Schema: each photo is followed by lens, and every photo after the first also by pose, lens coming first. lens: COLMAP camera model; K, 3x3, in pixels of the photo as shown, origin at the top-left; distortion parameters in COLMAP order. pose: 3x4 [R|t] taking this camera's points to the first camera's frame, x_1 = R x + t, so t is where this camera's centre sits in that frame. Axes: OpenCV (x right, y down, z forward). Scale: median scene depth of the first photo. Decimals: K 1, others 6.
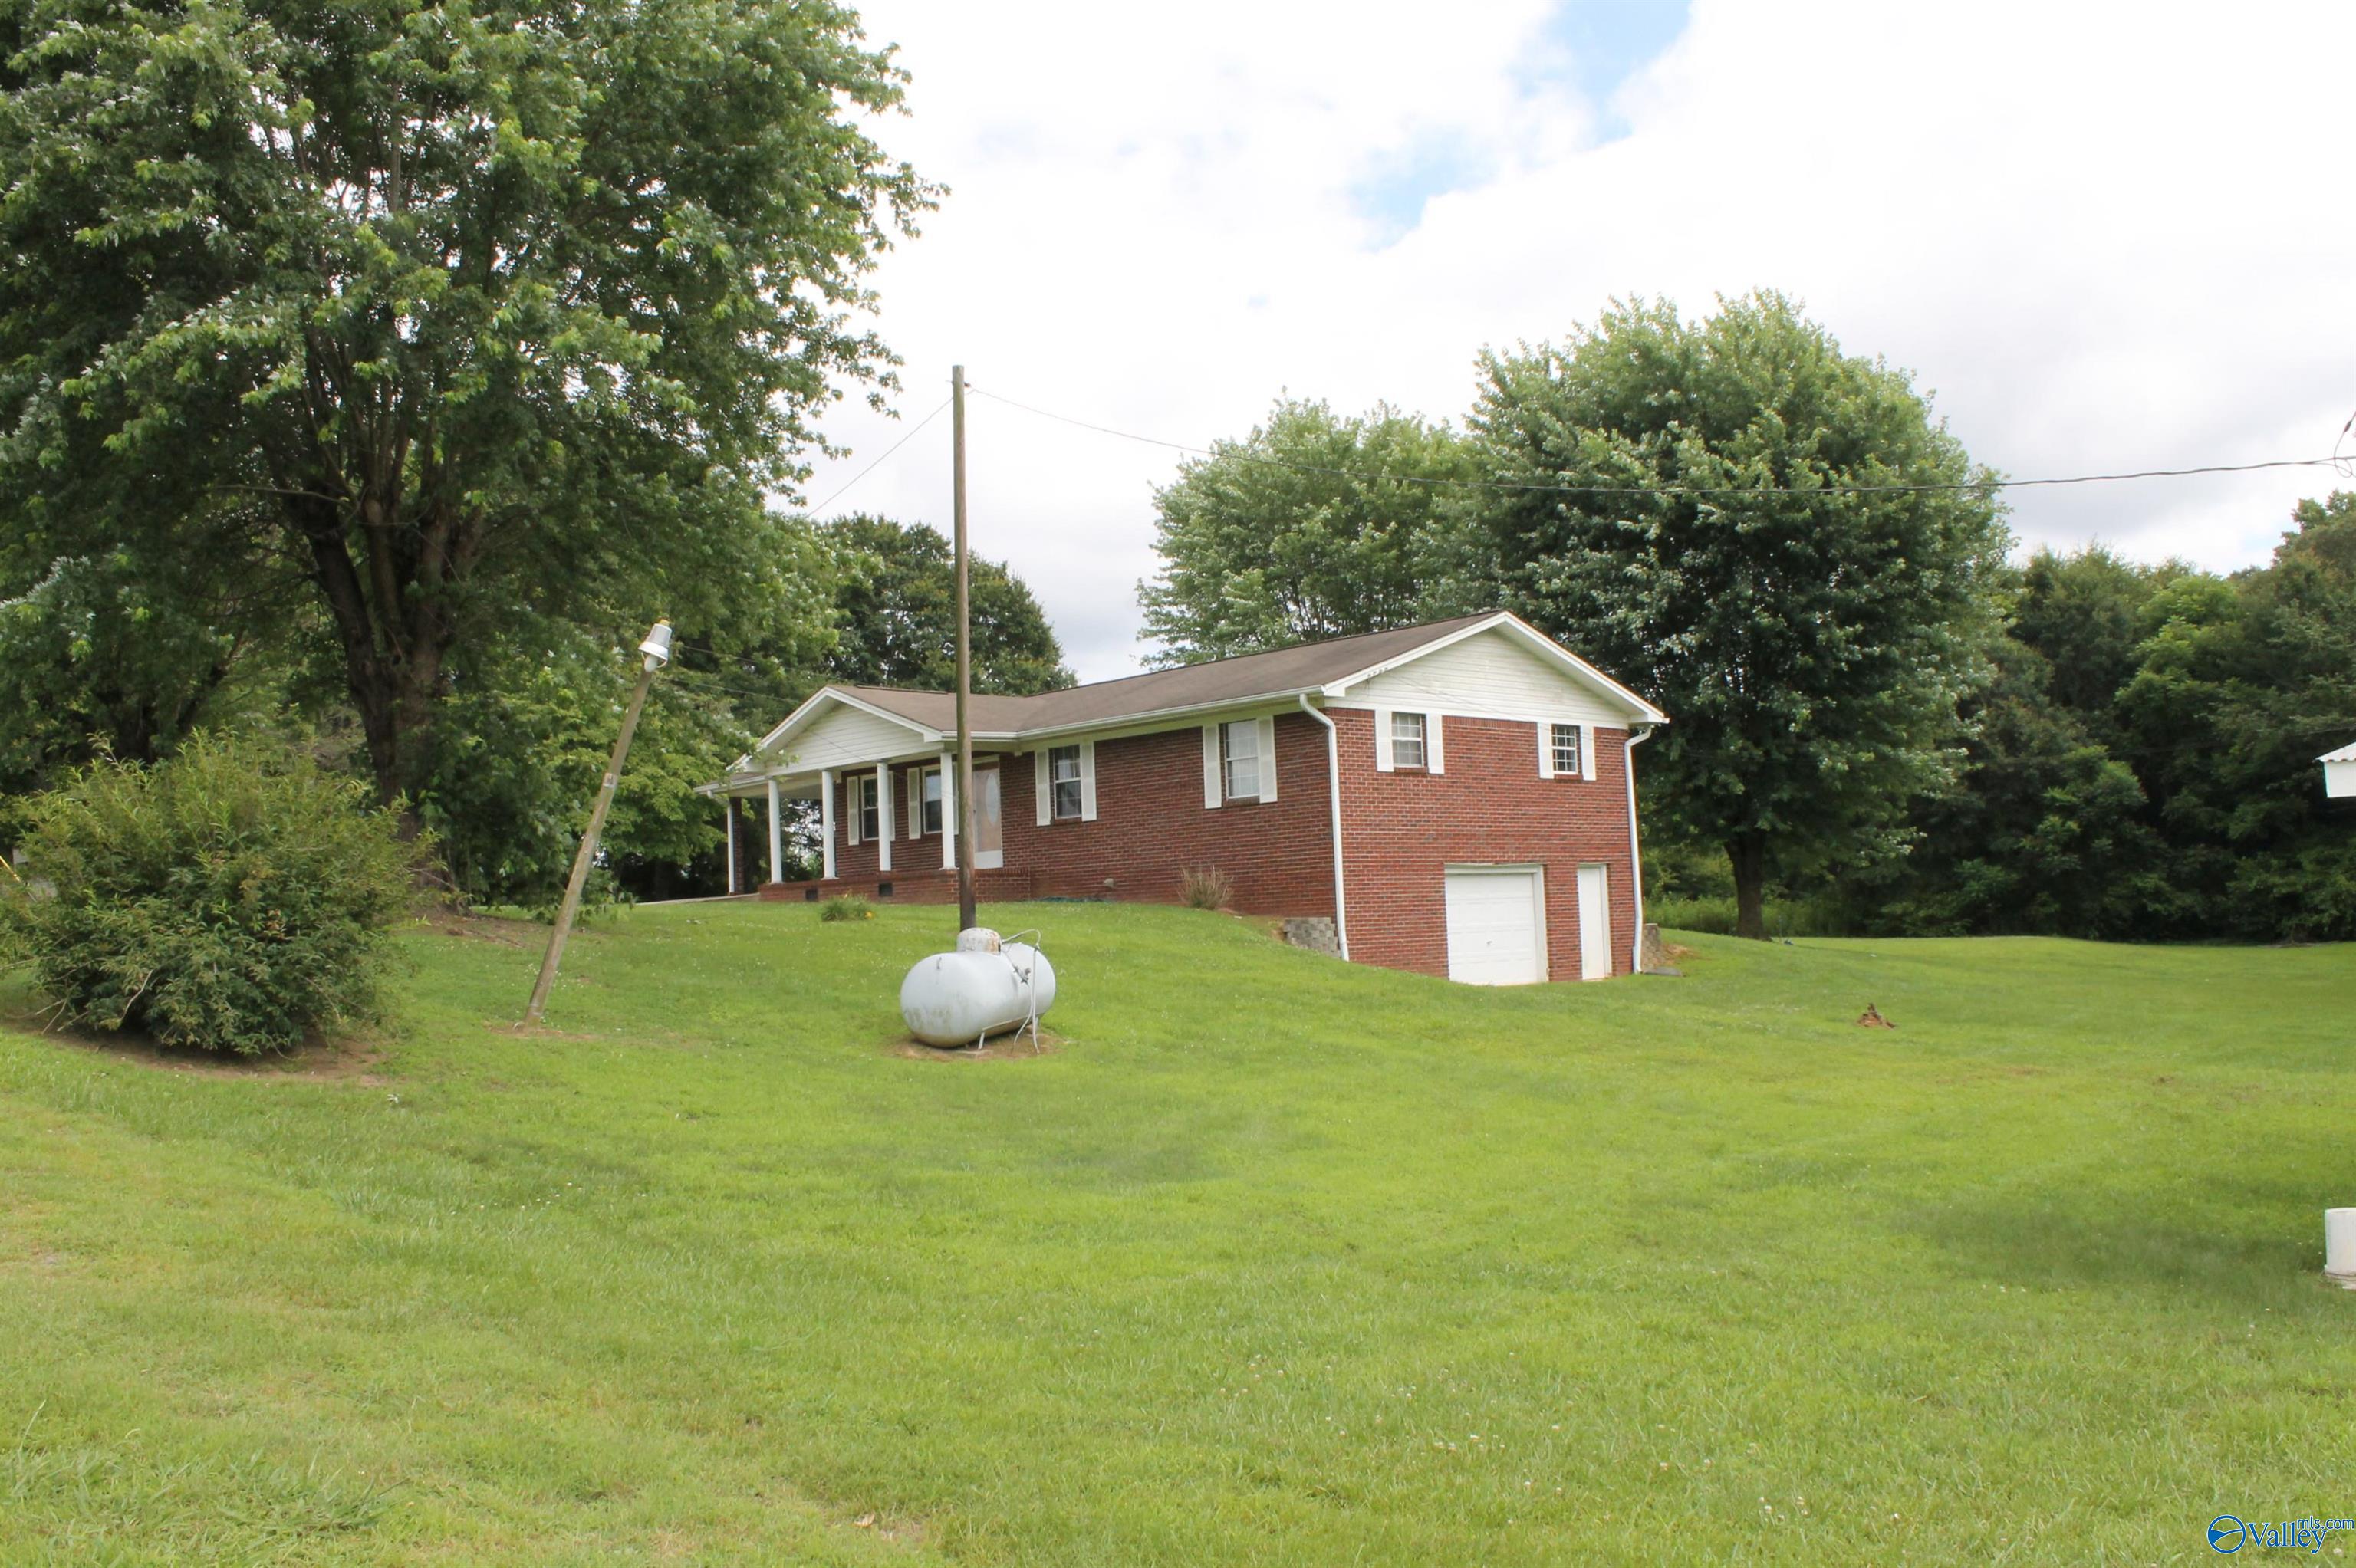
lens RADIAL K [[2028.8, 0, 1180.0], [0, 2028.8, 871.3], [0, 0, 1]] dist [-0.158106, 0.138127]
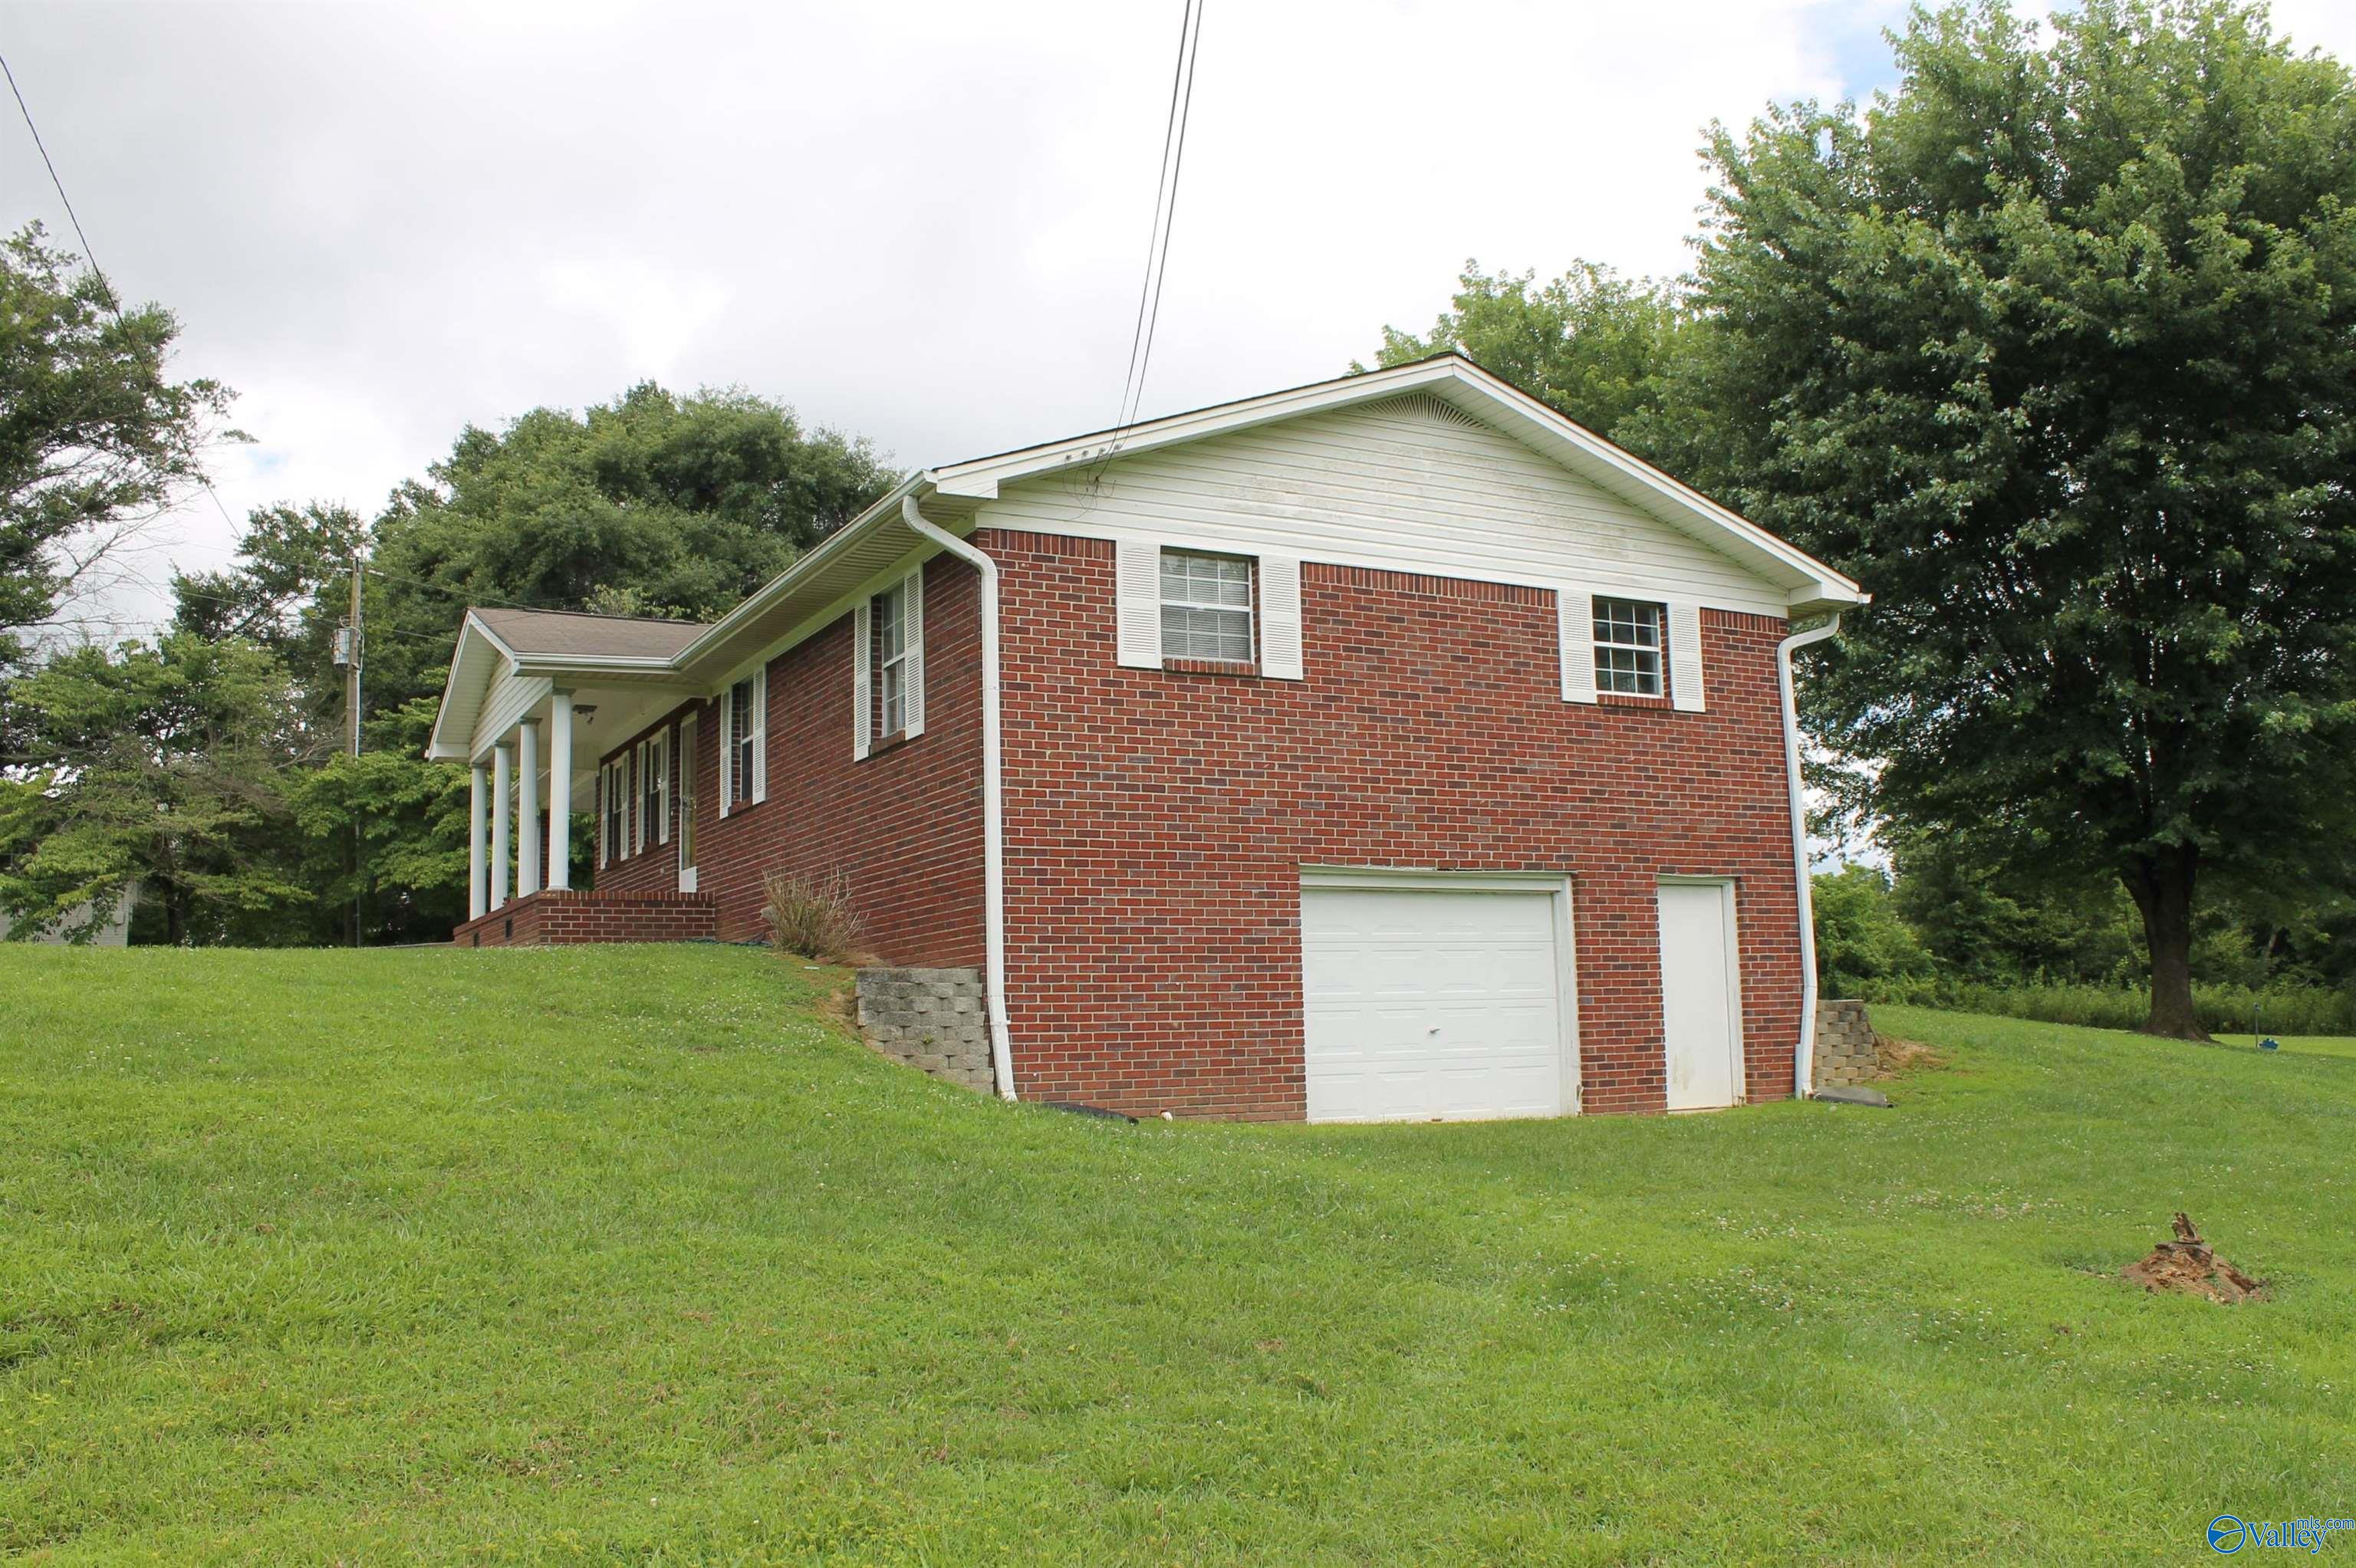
lens RADIAL K [[2028.8, 0, 1193.6], [0, 2028.8, 779.3], [0, 0, 1]] dist [-0.158106, 0.138127]
pose [[0.967068, -0.017756, -0.253898, 0.605363], [-0.006475, 0.995525, -0.094281, 0.056558], [0.254436, 0.092820, 0.962625, 1.420655]]
